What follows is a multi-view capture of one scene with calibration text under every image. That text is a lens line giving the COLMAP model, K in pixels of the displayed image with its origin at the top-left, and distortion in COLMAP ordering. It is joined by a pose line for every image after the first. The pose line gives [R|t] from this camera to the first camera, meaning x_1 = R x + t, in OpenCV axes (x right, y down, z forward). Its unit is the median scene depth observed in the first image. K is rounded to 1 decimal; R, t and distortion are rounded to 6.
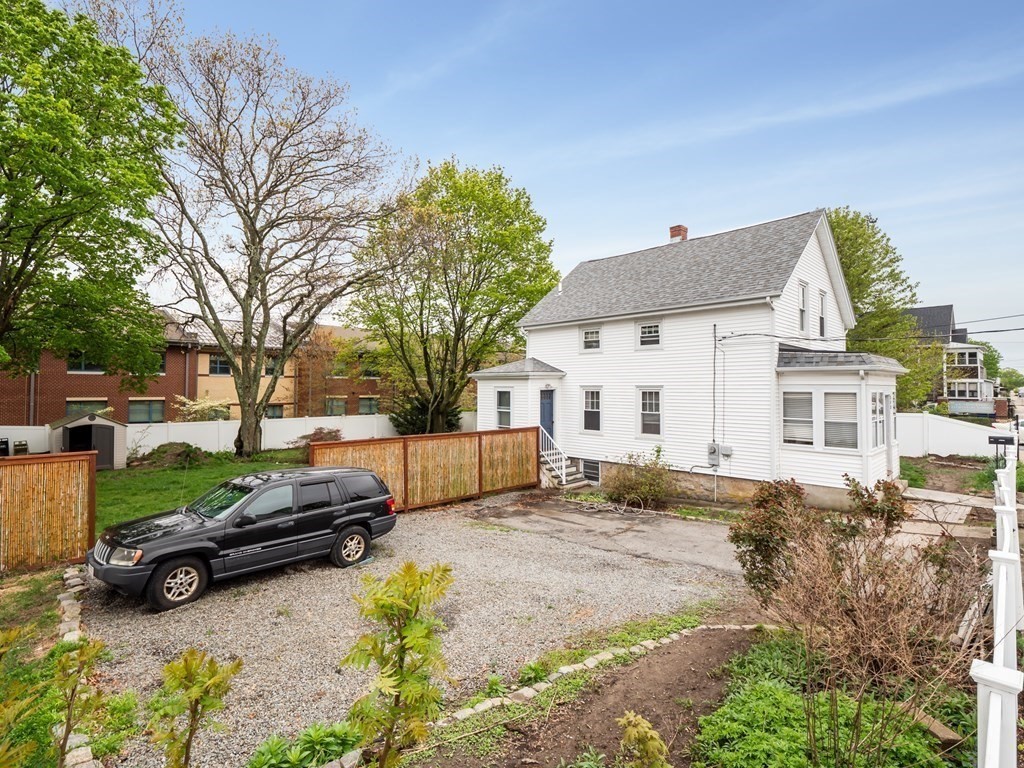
lens RADIAL K [[504.1, 0, 506.9], [0, 504.1, 378.1], [0, 0, 1]] dist [-0.010838, -0.001272]
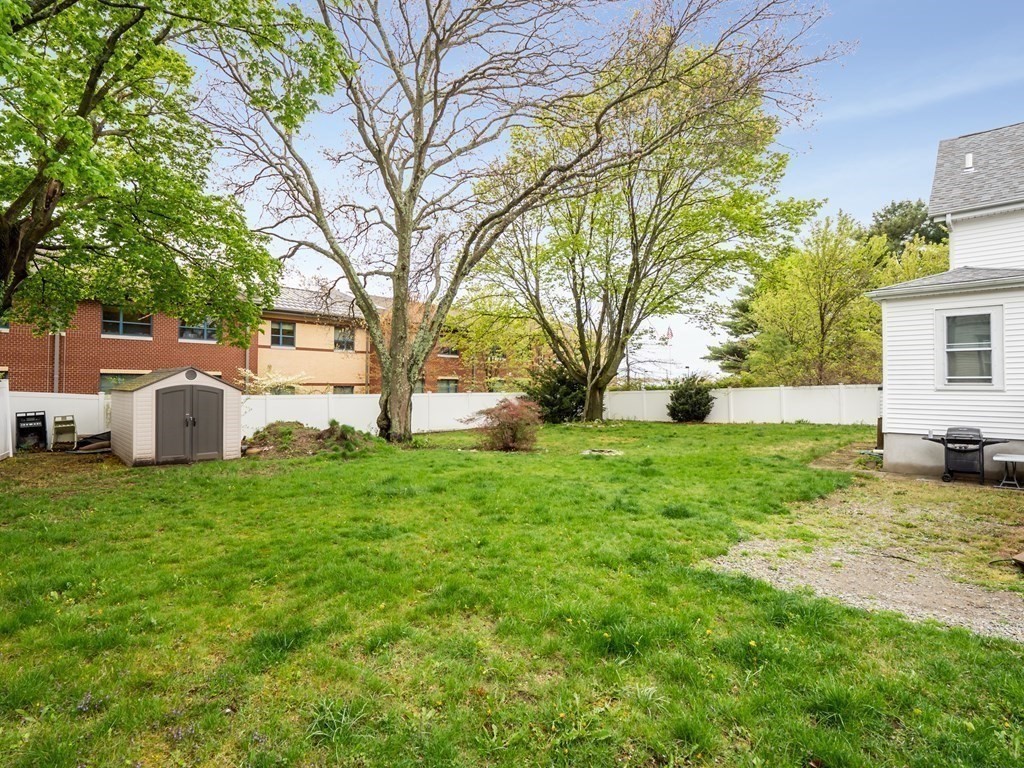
lens RADIAL K [[504.1, 0, 506.9], [0, 504.1, 378.1], [0, 0, 1]] dist [-0.010838, -0.001272]
pose [[0.999915, 0.001174, 0.013001, -0.375173], [-0.001244, 0.999985, 0.005351, 0.066207], [-0.012994, -0.005366, 0.999901, 0.316736]]
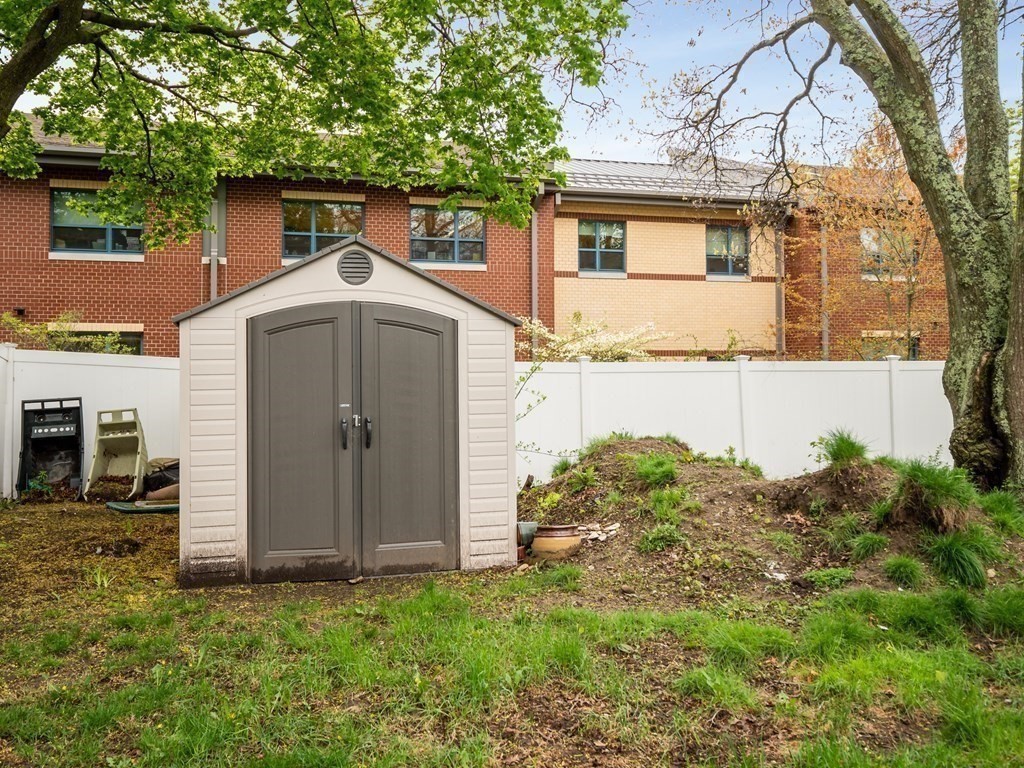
lens RADIAL K [[898.7, 0, 512.0], [0, 898.7, 384.0], [0, 0, 1]] dist [-0.001496, -0.000593]
pose [[0.882087, -0.002512, -0.471080, -0.529080], [0.018512, 0.999398, 0.029334, 0.093183], [0.470723, -0.034595, 0.881603, 0.625455]]
